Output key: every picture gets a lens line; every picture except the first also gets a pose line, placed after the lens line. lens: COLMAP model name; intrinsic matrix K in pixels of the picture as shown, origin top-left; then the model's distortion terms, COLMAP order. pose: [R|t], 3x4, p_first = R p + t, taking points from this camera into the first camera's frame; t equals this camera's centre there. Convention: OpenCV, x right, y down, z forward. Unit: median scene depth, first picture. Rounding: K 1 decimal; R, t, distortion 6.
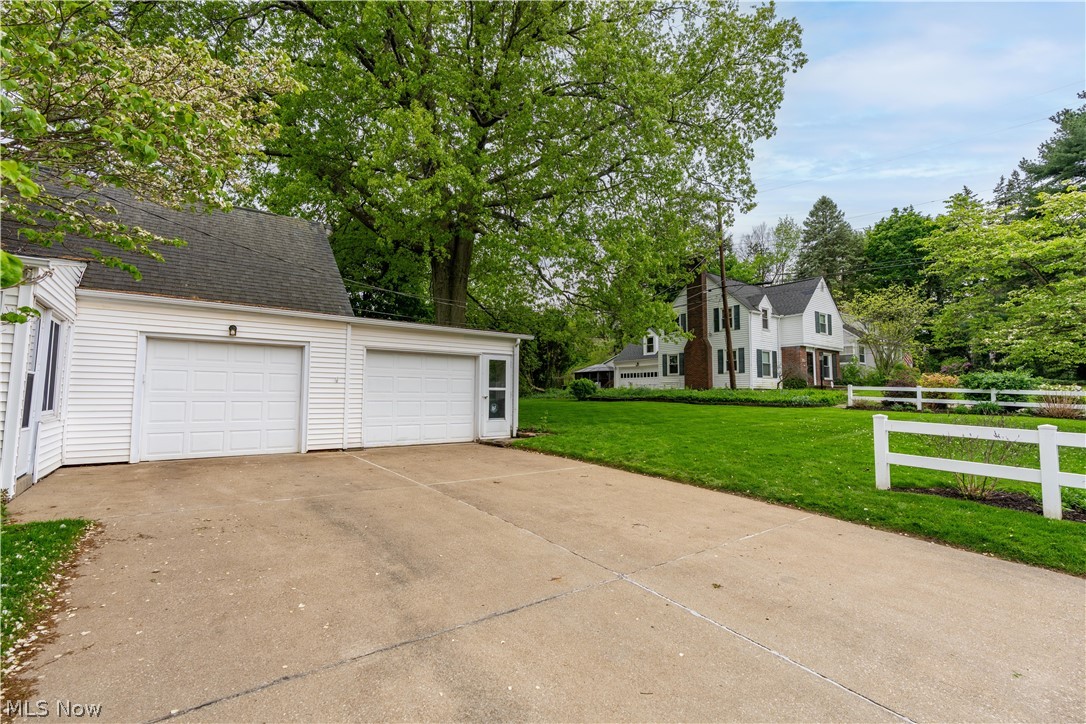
lens RADIAL K [[488.2, 0, 543.1], [0, 488.2, 353.2], [0, 0, 1]] dist [-0.006076, 0.000601]
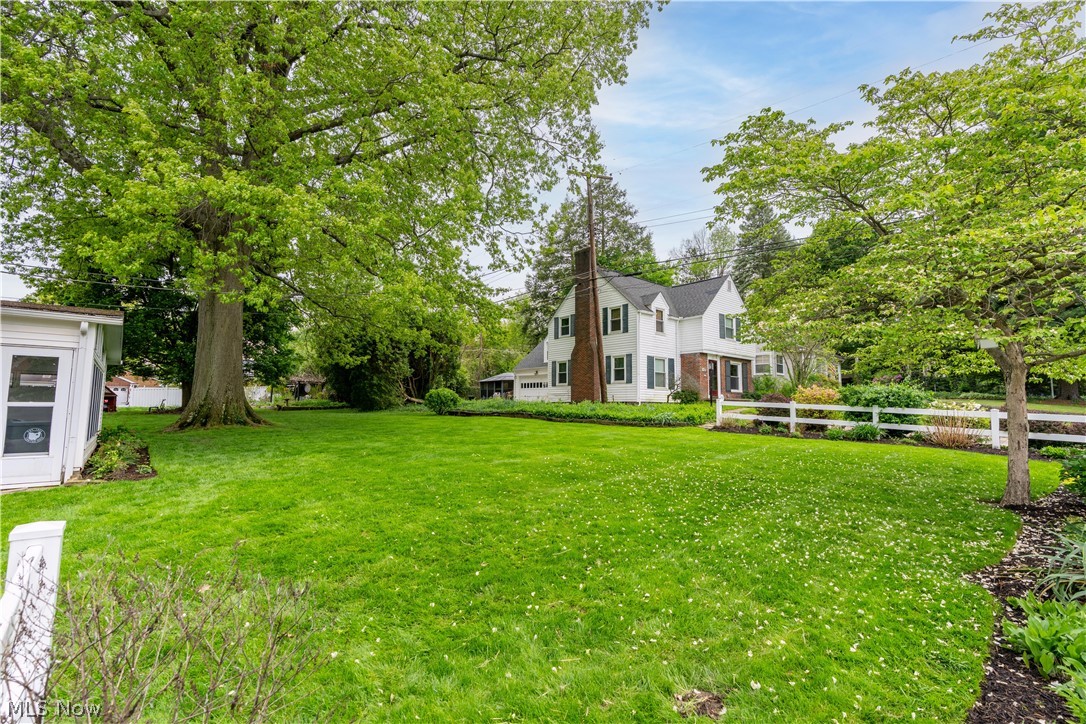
lens RADIAL K [[488.2, 0, 543.1], [0, 488.2, 353.2], [0, 0, 1]] dist [-0.006076, 0.000601]
pose [[0.998552, 0.011666, 0.052508, 0.239303], [-0.010615, 0.999739, -0.020251, 0.007376], [-0.052730, 0.019664, 0.998415, 0.173308]]
